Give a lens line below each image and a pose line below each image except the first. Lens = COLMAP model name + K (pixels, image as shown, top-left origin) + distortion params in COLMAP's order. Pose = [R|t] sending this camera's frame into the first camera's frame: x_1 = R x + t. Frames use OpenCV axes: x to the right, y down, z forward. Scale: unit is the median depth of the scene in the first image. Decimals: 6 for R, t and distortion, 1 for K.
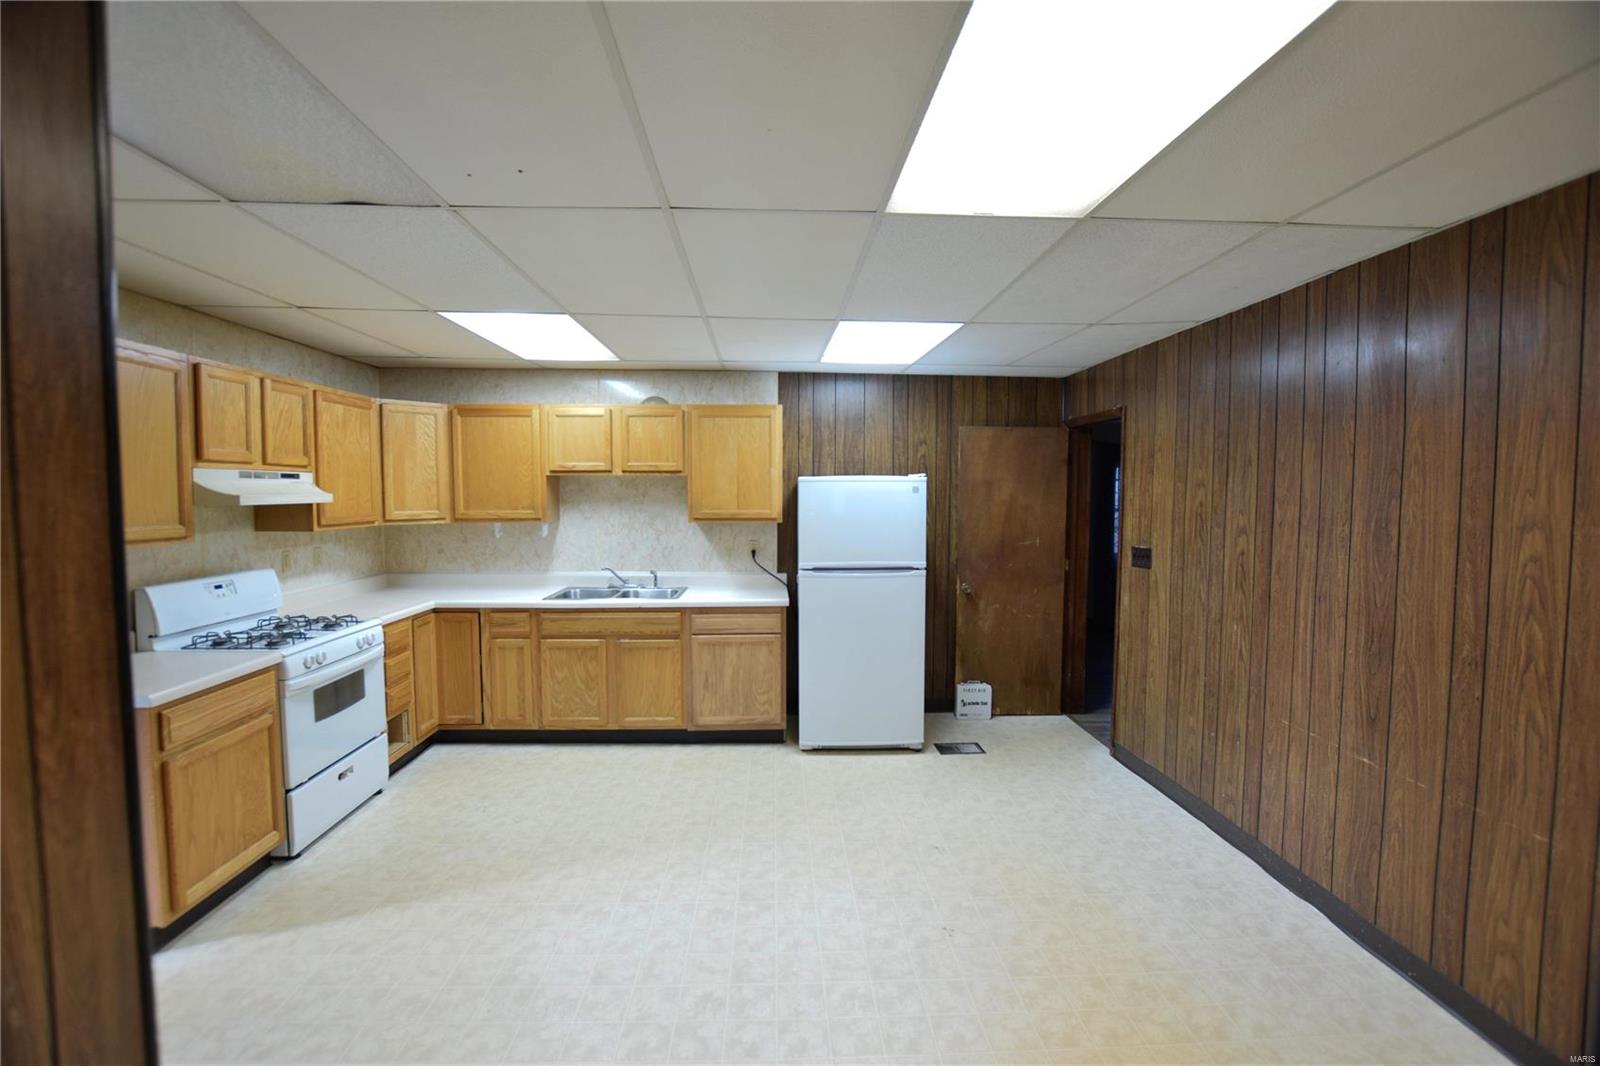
lens RADIAL K [[709.1, 0, 802.1], [0, 709.1, 529.4], [0, 0, 1]] dist [-0.034697, 0.003356]
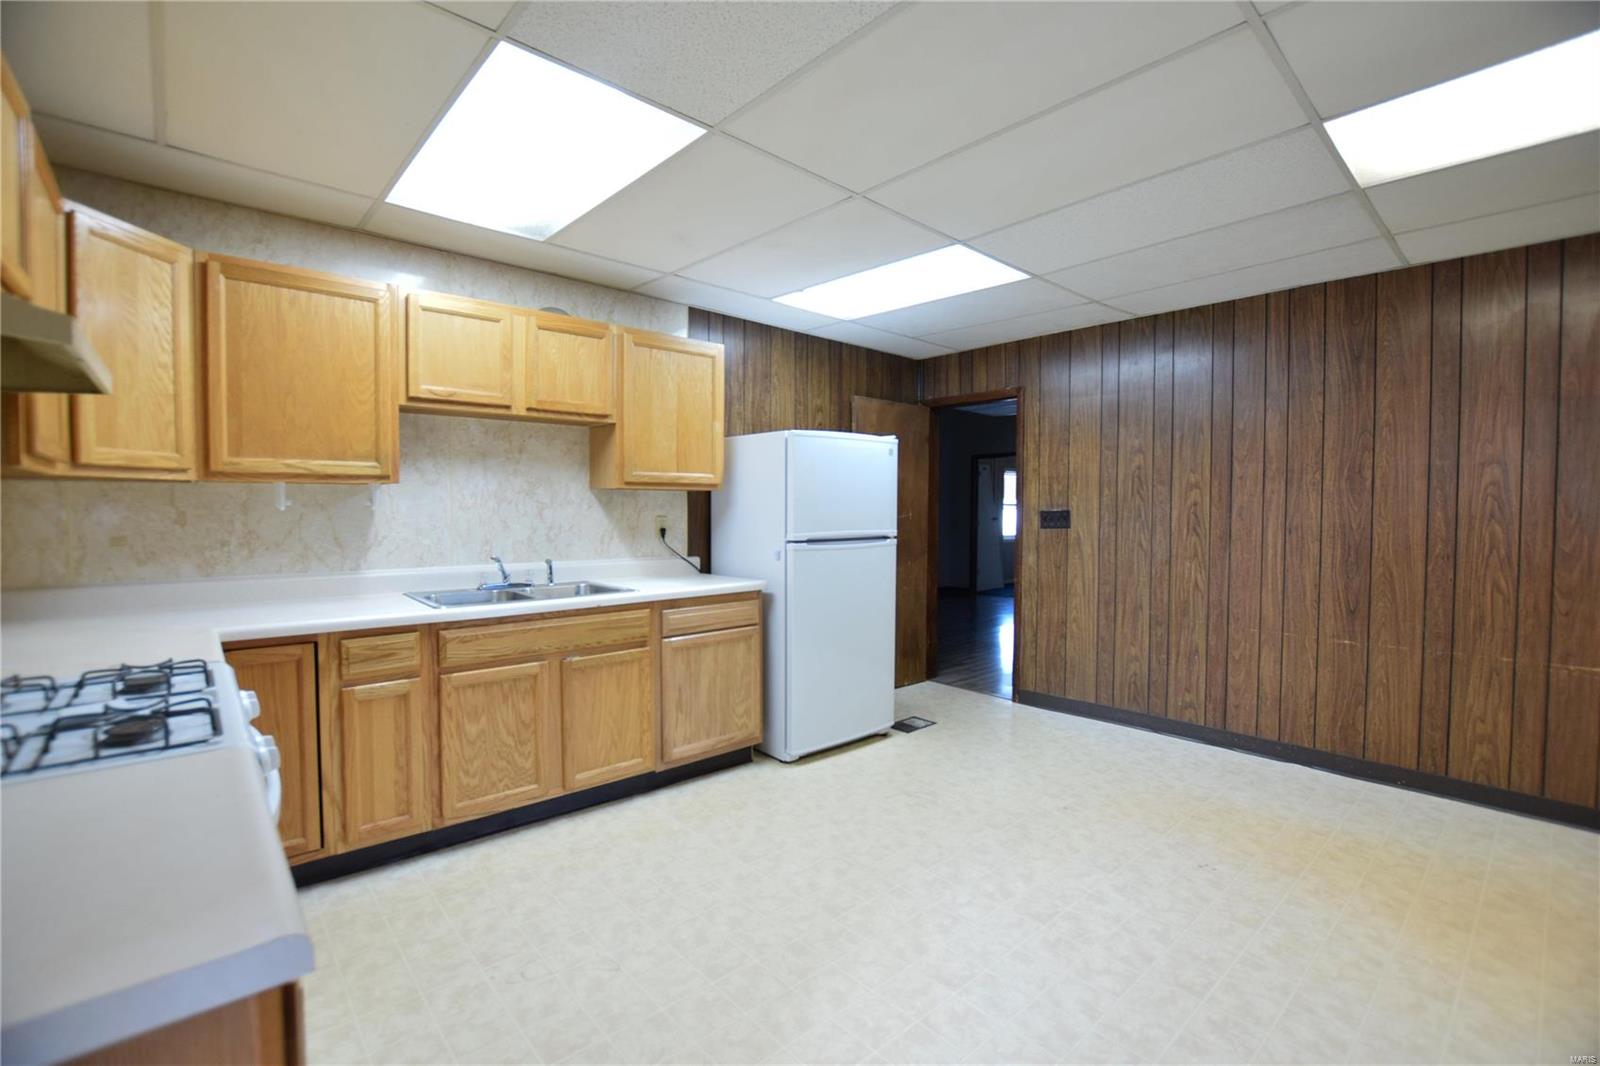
lens RADIAL K [[709.1, 0, 802.1], [0, 709.1, 529.5], [0, 0, 1]] dist [-0.034697, 0.003356]
pose [[0.770576, -0.019411, 0.637052, -0.705703], [0.033190, 0.999402, -0.009695, 0.068161], [-0.636483, 0.028615, 0.770760, 0.482793]]
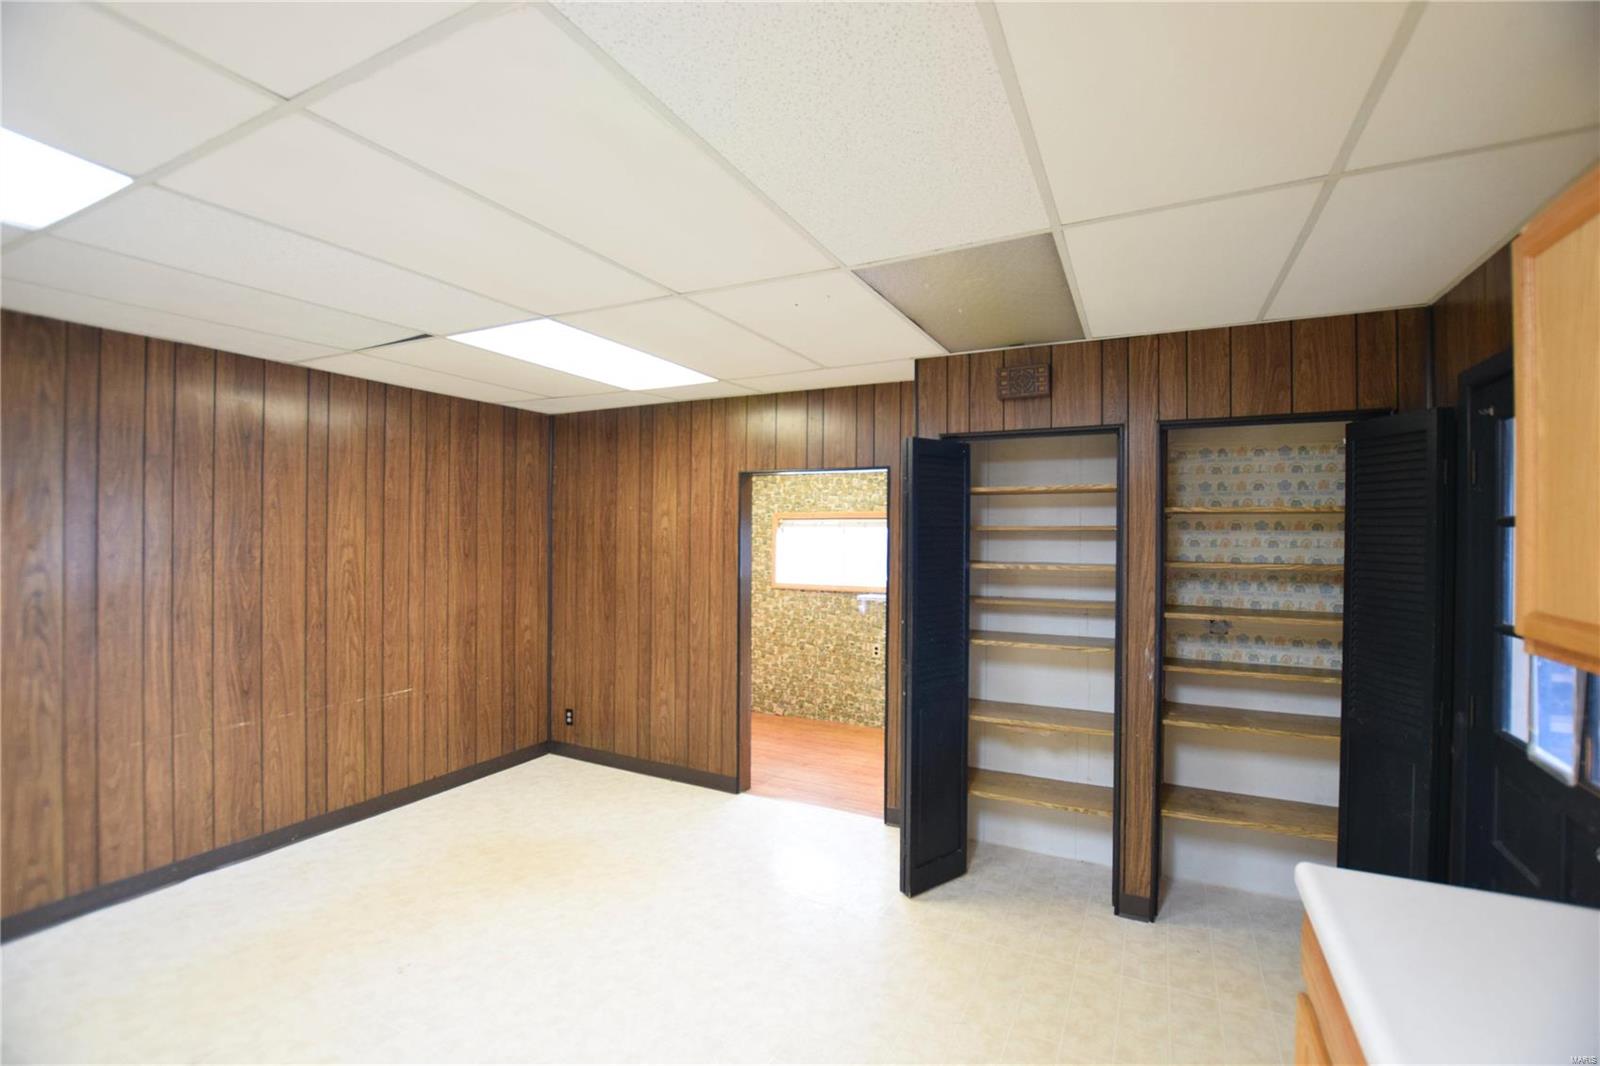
lens RADIAL K [[709.1, 0, 825.3], [0, 709.1, 533.4], [0, 0, 1]] dist [-0.034697, 0.003356]
pose [[-0.889343, -0.004114, 0.457221, -0.639852], [0.018831, 0.998782, 0.045614, -0.062140], [-0.456852, 0.049176, -0.888182, 1.300167]]
